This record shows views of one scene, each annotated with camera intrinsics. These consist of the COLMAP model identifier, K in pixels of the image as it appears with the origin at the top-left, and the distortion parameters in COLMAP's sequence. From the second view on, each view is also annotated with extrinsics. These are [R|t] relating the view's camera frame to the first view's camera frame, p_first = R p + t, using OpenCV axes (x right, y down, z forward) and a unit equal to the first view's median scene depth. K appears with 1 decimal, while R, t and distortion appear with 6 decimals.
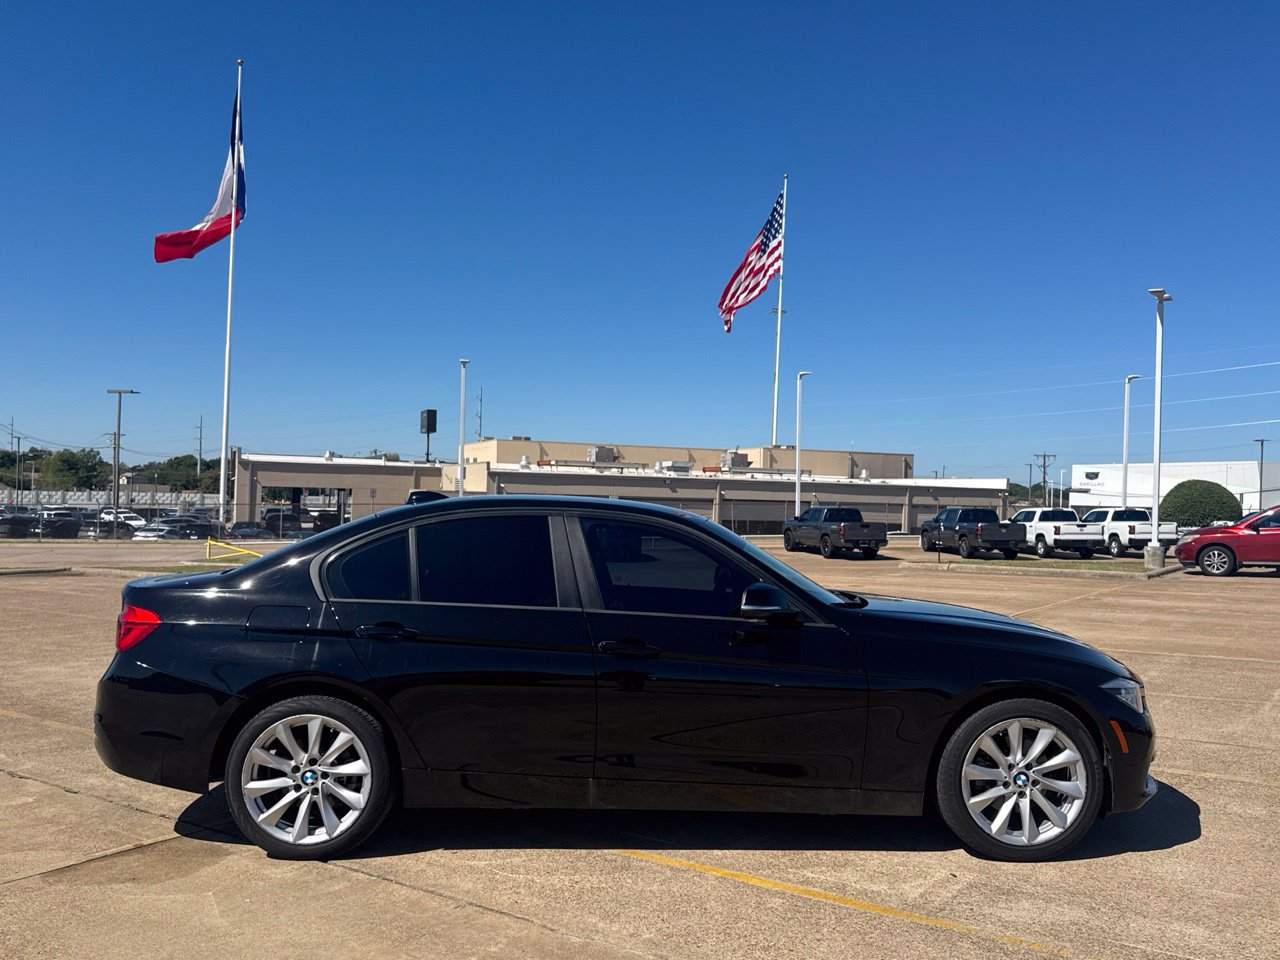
lens RADIAL K [[1081.8, 0, 640.0], [0, 1081.8, 480.0], [0, 0, 1]] dist [0.136120, -0.247793]
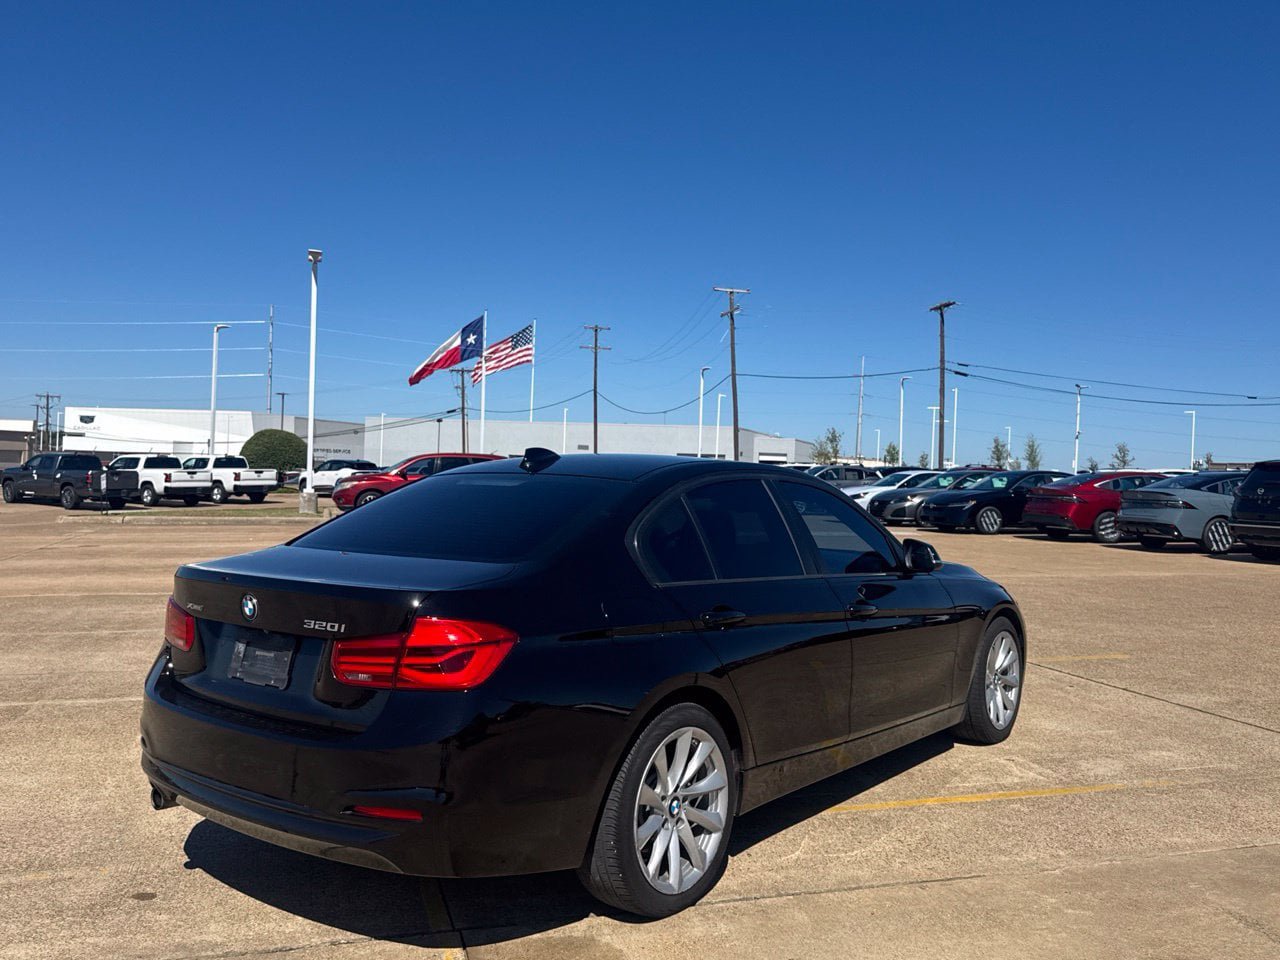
lens RADIAL K [[1081.8, 0, 640.0], [0, 1081.8, 480.0], [0, 0, 1]] dist [0.136120, -0.247793]
pose [[0.647433, -0.005713, 0.762101, -0.090955], [-0.032094, 0.998880, 0.034753, 0.000609], [-0.761446, -0.046959, 0.646525, 0.050879]]
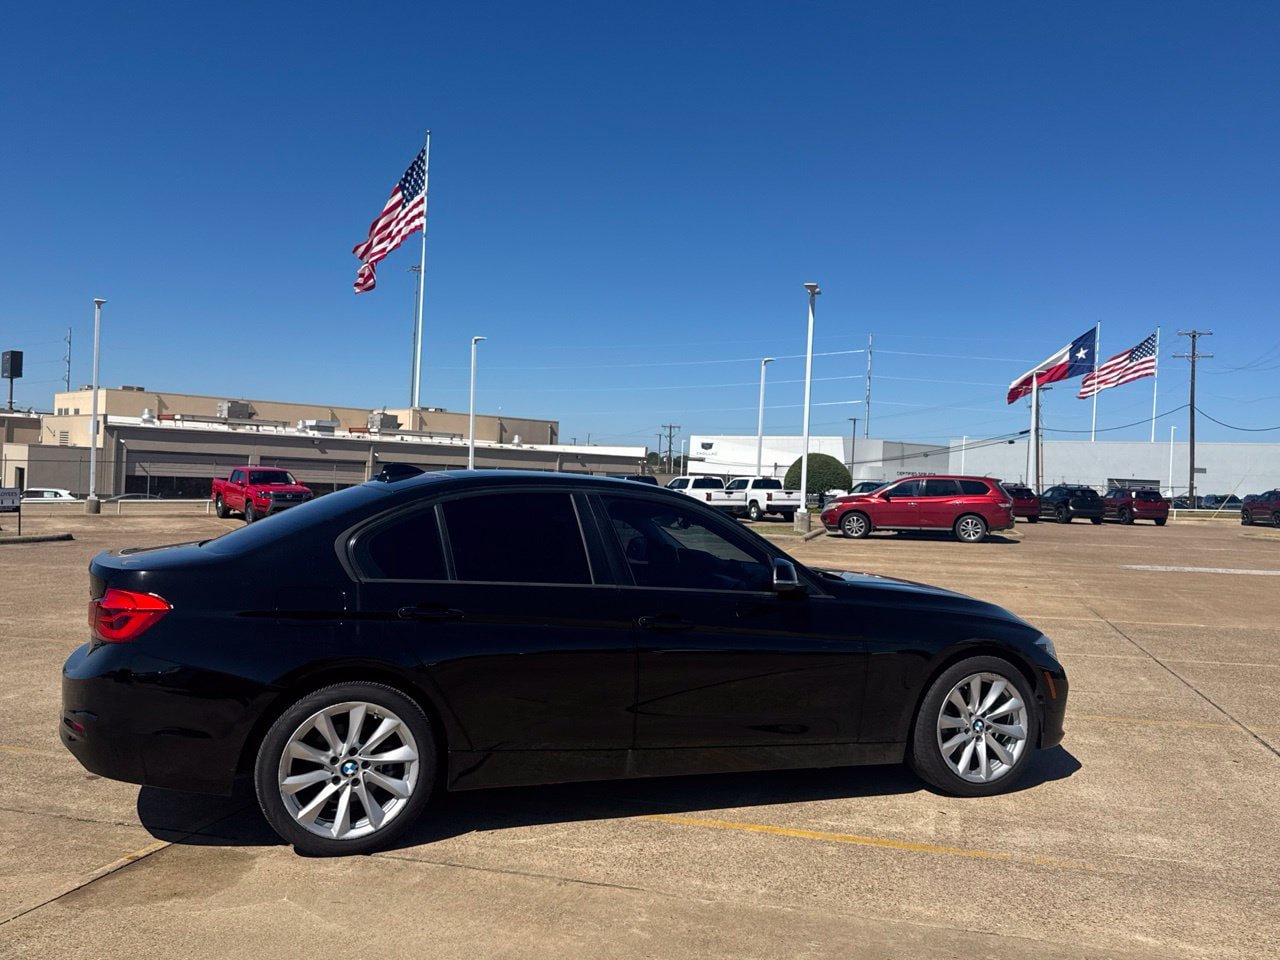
lens RADIAL K [[1081.8, 0, 640.0], [0, 1081.8, 480.0], [0, 0, 1]] dist [0.136120, -0.247793]
pose [[0.945032, 0.014169, 0.326670, -0.037105], [-0.025185, 0.999247, 0.029516, -0.001035], [-0.326005, -0.036121, 0.944678, 0.003775]]
